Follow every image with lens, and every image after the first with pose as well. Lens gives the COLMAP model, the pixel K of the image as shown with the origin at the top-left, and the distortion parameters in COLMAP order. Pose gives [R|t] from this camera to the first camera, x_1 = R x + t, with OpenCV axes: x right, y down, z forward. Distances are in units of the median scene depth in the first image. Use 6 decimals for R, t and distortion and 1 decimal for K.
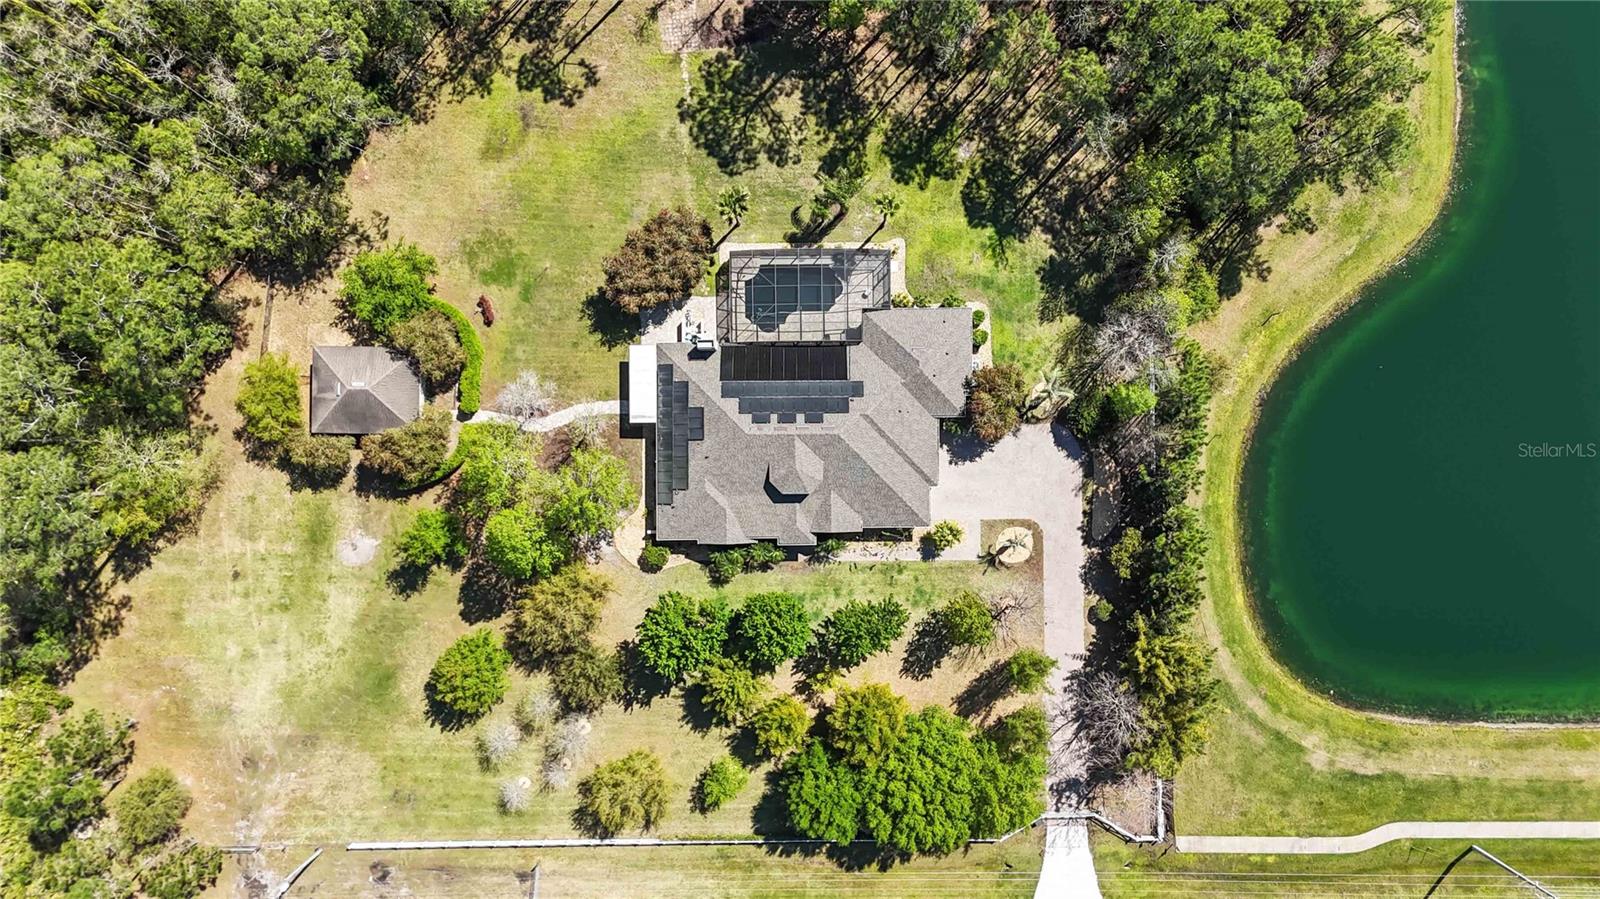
lens RADIAL K [[1174.6, 0, 808.2], [0, 1174.6, 453.5], [0, 0, 1]] dist [0.075047, -0.078245]
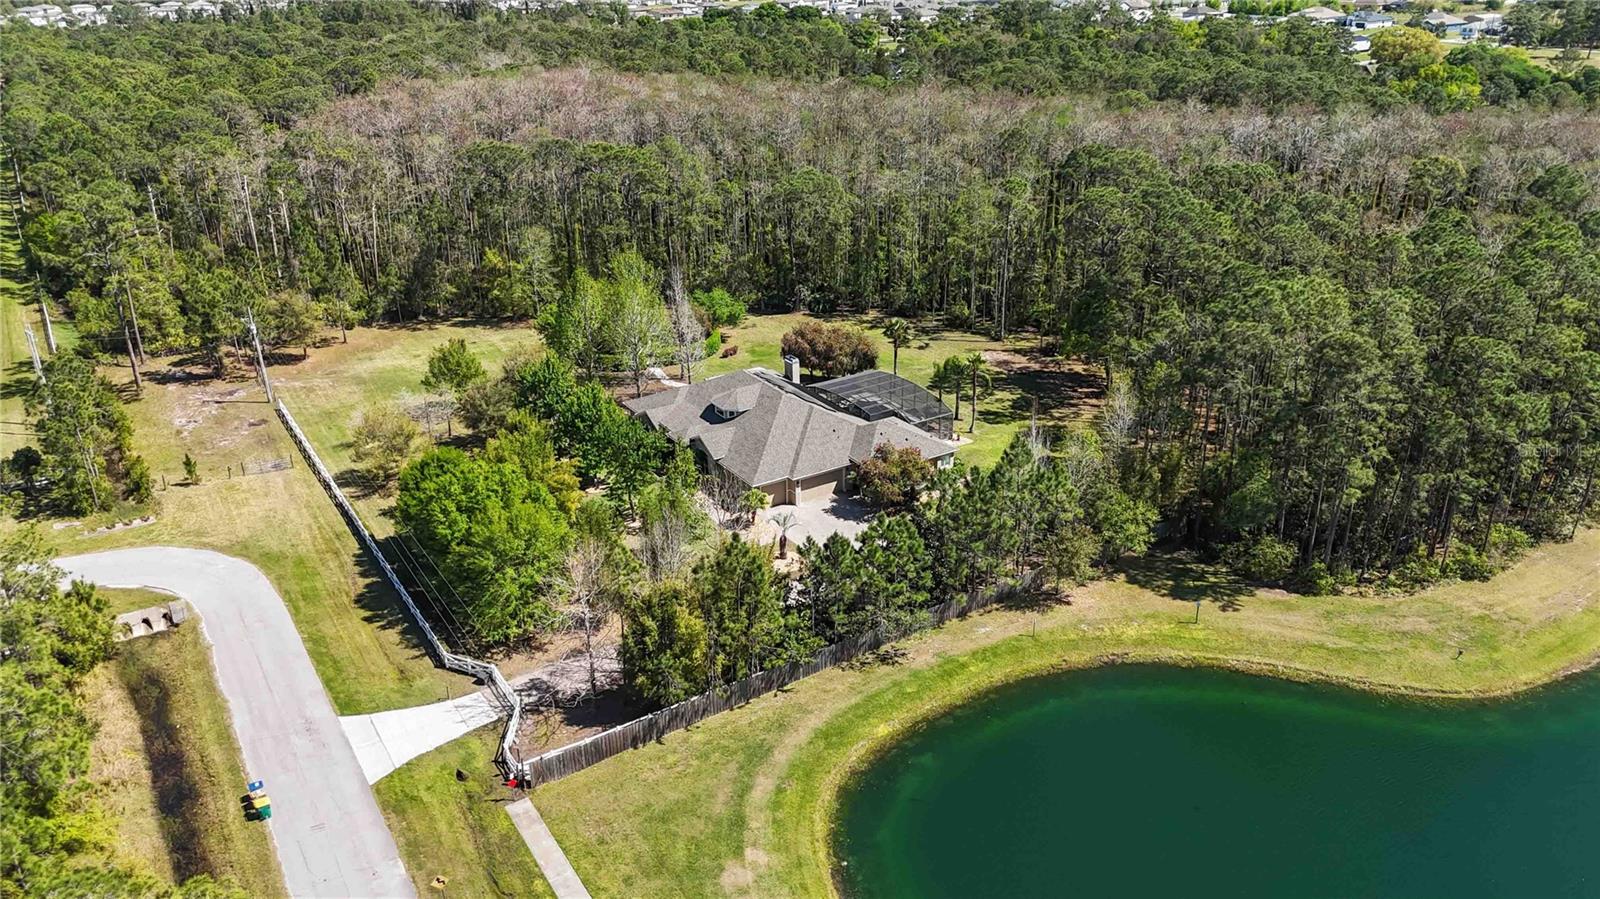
lens RADIAL K [[1174.6, 0, 808.2], [0, 1174.6, 453.5], [0, 0, 1]] dist [0.075047, -0.078245]
pose [[0.528984, 0.336427, -0.779098, 0.835267], [-0.848401, 0.231073, -0.476258, 0.458475], [0.019803, 0.912920, 0.407659, 0.564036]]
